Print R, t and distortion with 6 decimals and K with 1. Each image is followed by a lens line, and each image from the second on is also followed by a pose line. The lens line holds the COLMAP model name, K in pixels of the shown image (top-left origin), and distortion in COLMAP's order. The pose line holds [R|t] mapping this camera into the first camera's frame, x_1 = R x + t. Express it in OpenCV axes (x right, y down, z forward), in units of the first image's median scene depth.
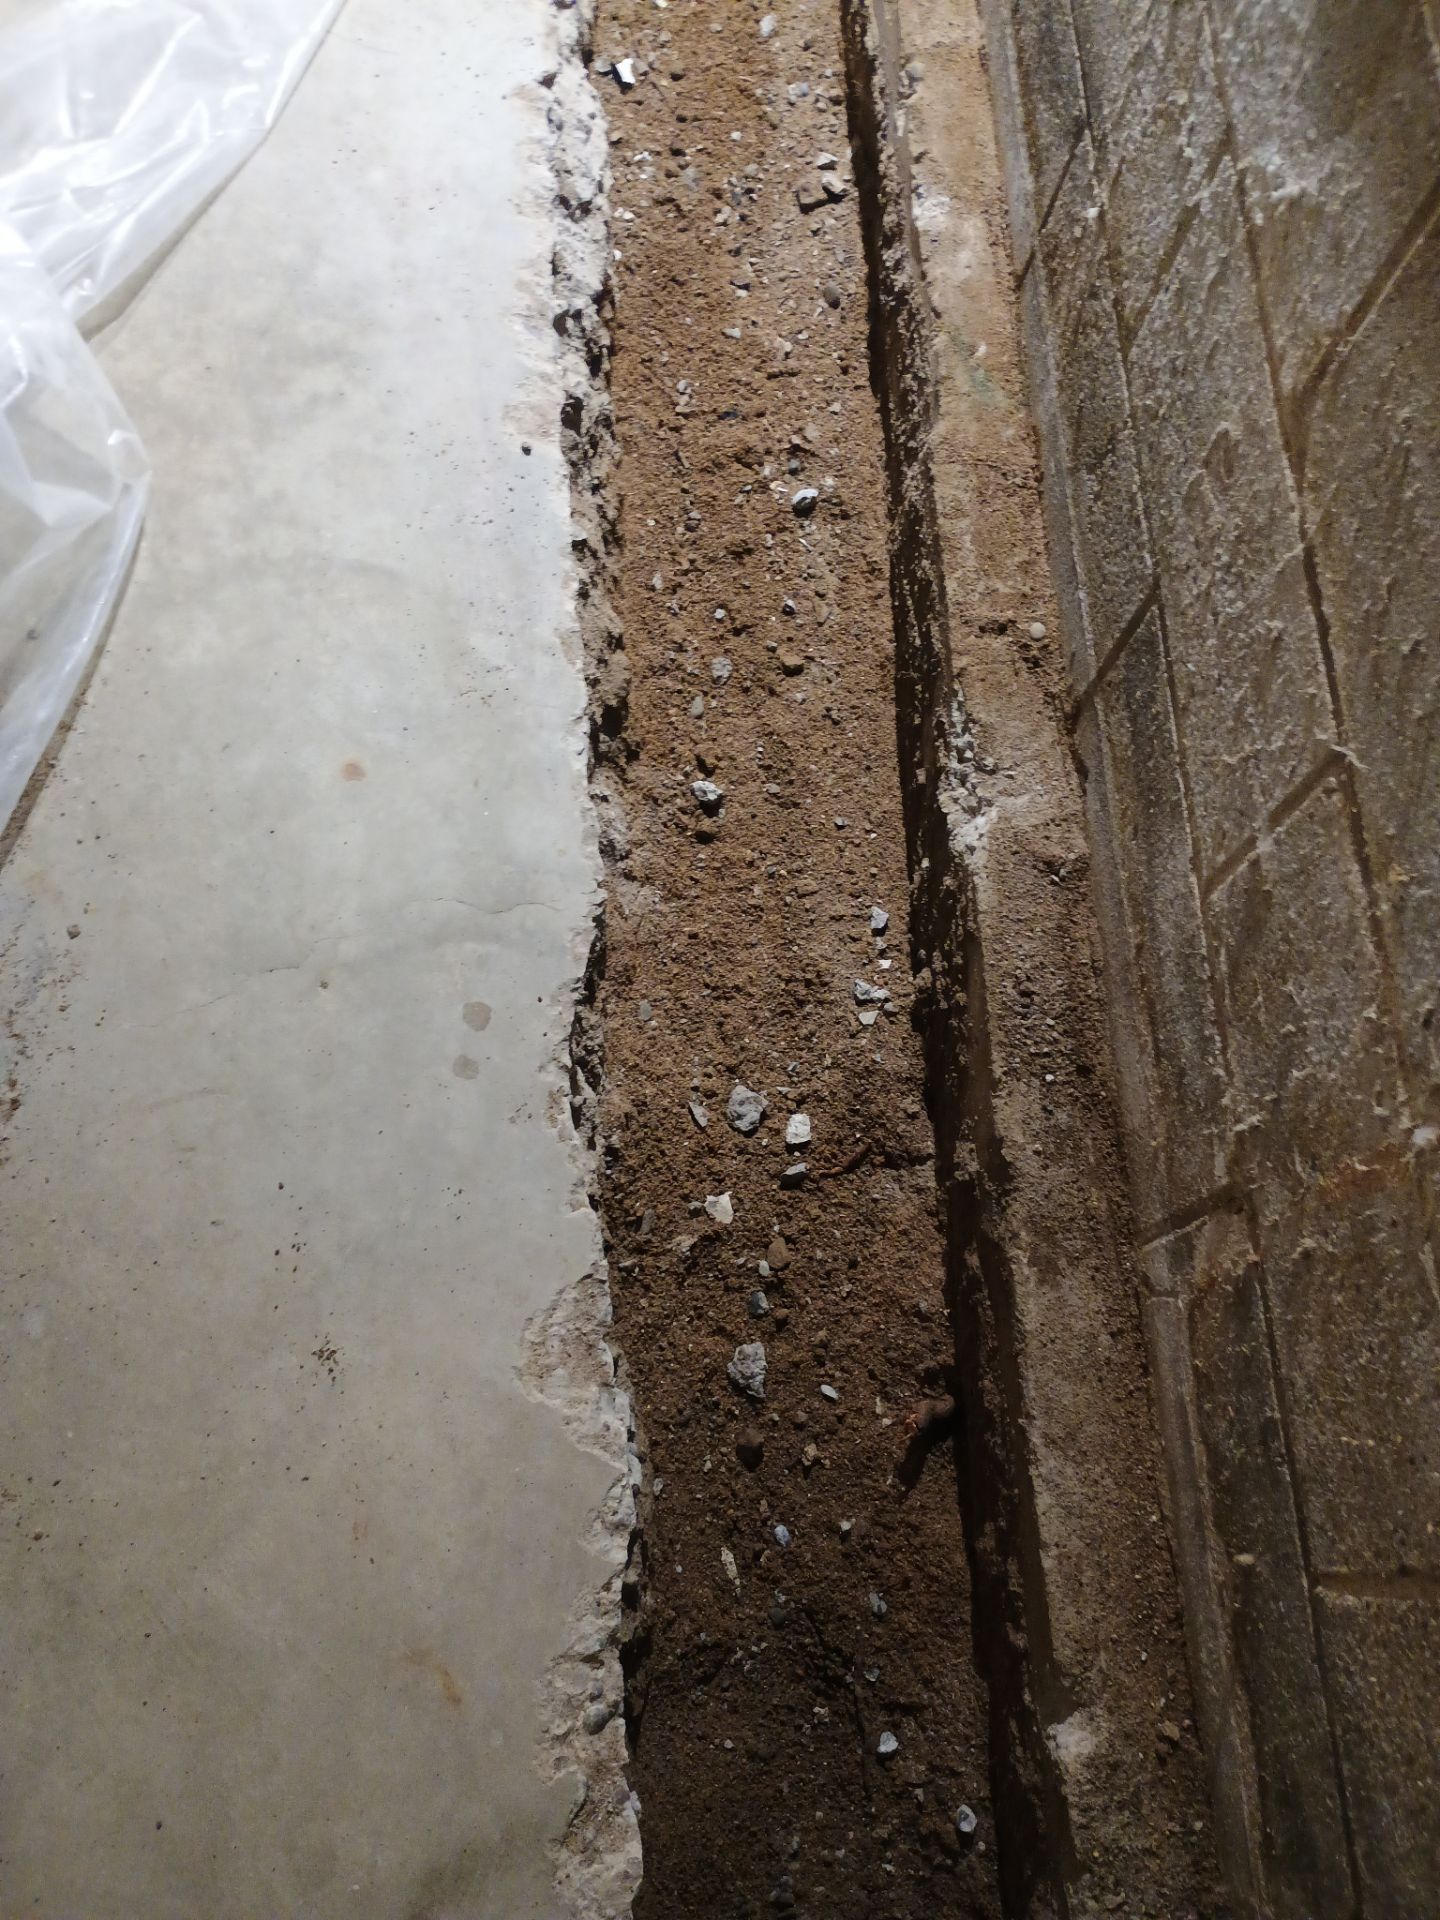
lens RADIAL K [[1638.3, 0, 708.2], [0, 1638.3, 1022.8], [0, 0, 1]] dist [0.065399, -0.081303]
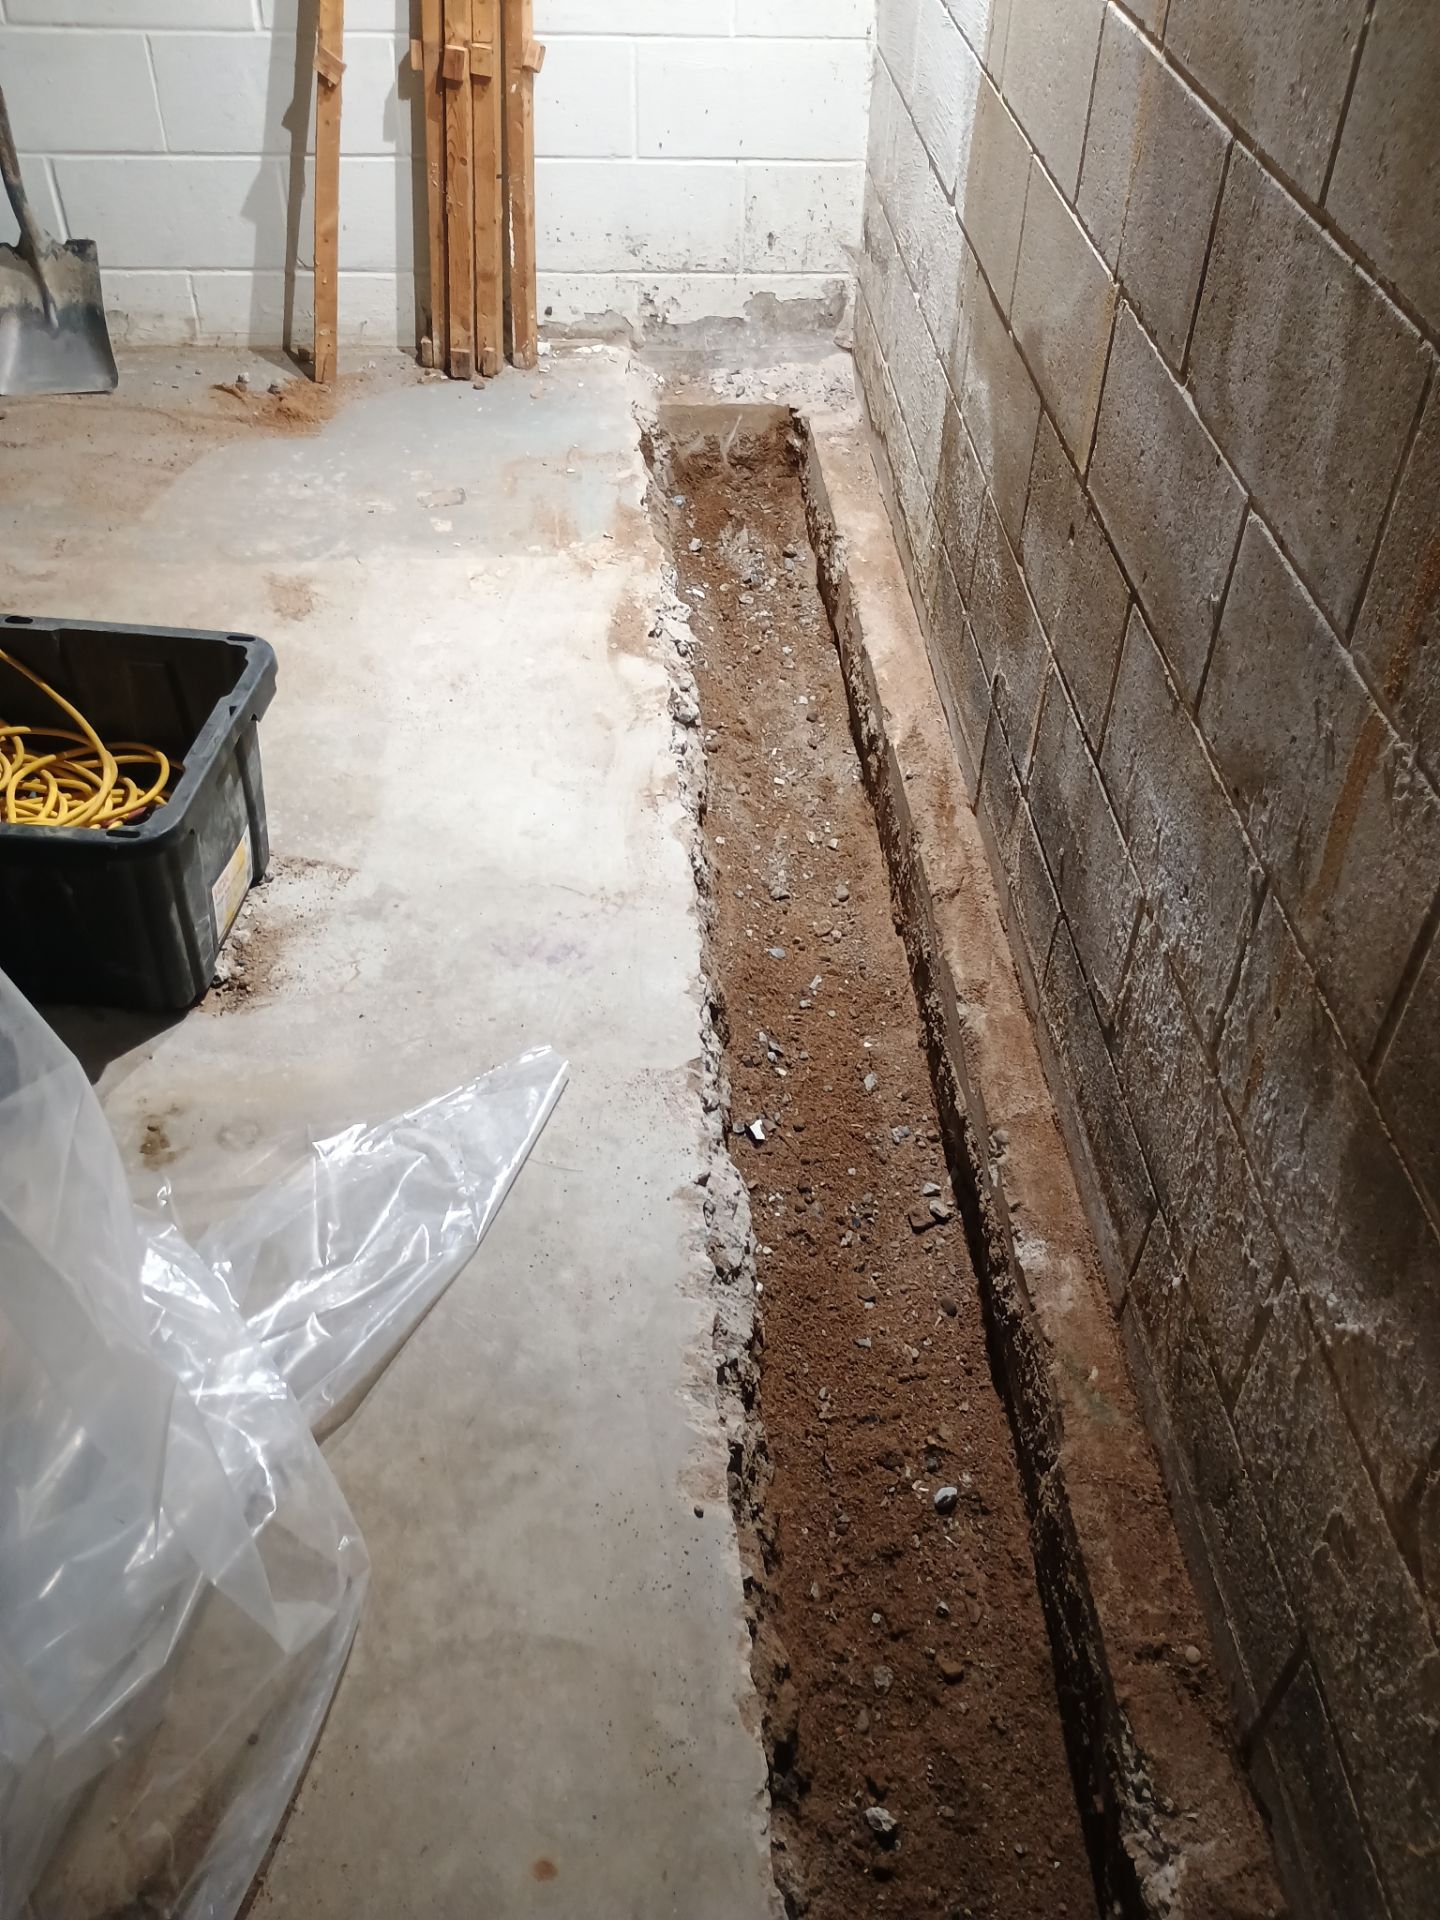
lens RADIAL K [[1638.3, 0, 708.2], [0, 1638.3, 1022.8], [0, 0, 1]] dist [0.065399, -0.081303]
pose [[0.996196, -0.066813, -0.055951, -0.017663], [0.032065, 0.878015, -0.477559, -0.097129], [0.081032, 0.473948, 0.876817, -0.118682]]
